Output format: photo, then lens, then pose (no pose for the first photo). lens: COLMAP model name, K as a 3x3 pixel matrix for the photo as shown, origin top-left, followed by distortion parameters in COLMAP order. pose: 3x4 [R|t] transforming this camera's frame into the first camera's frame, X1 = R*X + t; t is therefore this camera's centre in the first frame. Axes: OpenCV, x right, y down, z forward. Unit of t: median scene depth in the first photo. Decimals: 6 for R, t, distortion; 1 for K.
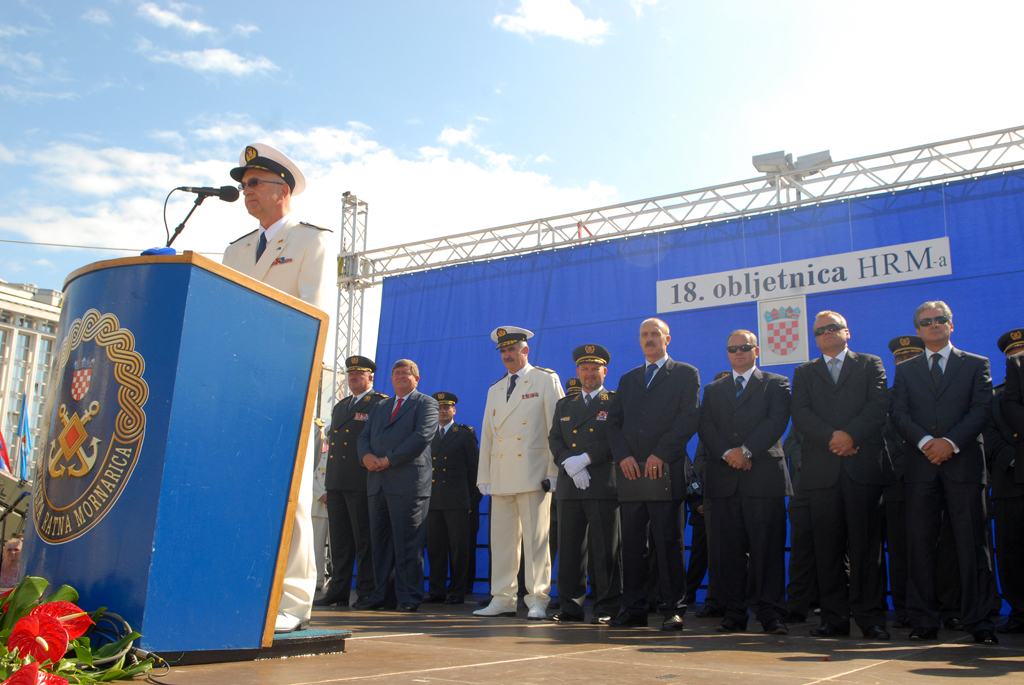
lens RADIAL K [[956.5, 0, 512.0], [0, 956.5, 342.5], [0, 0, 1]] dist [0.017893, -0.013374]
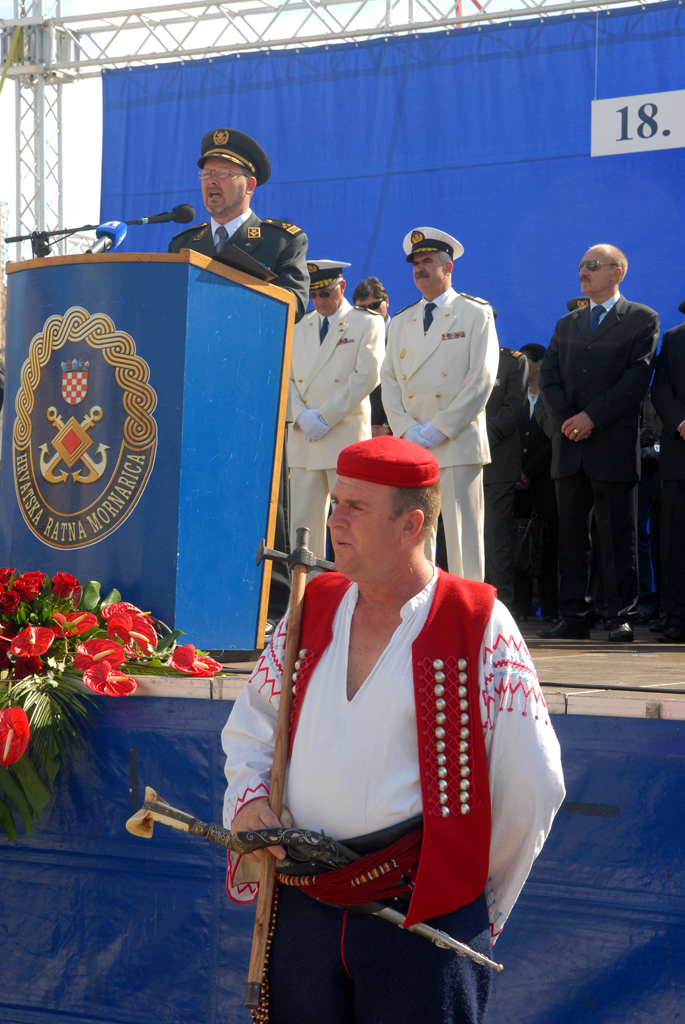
lens RADIAL K [[2034.4, 0, 342.5], [0, 2034.4, 512.0], [0, 0, 1]] dist [0.202973, 0.173049]
pose [[0.997944, -0.007657, 0.063638, -0.099363], [-0.005355, 0.979410, 0.201809, -0.079848], [-0.063873, -0.201735, 0.977355, -0.336060]]
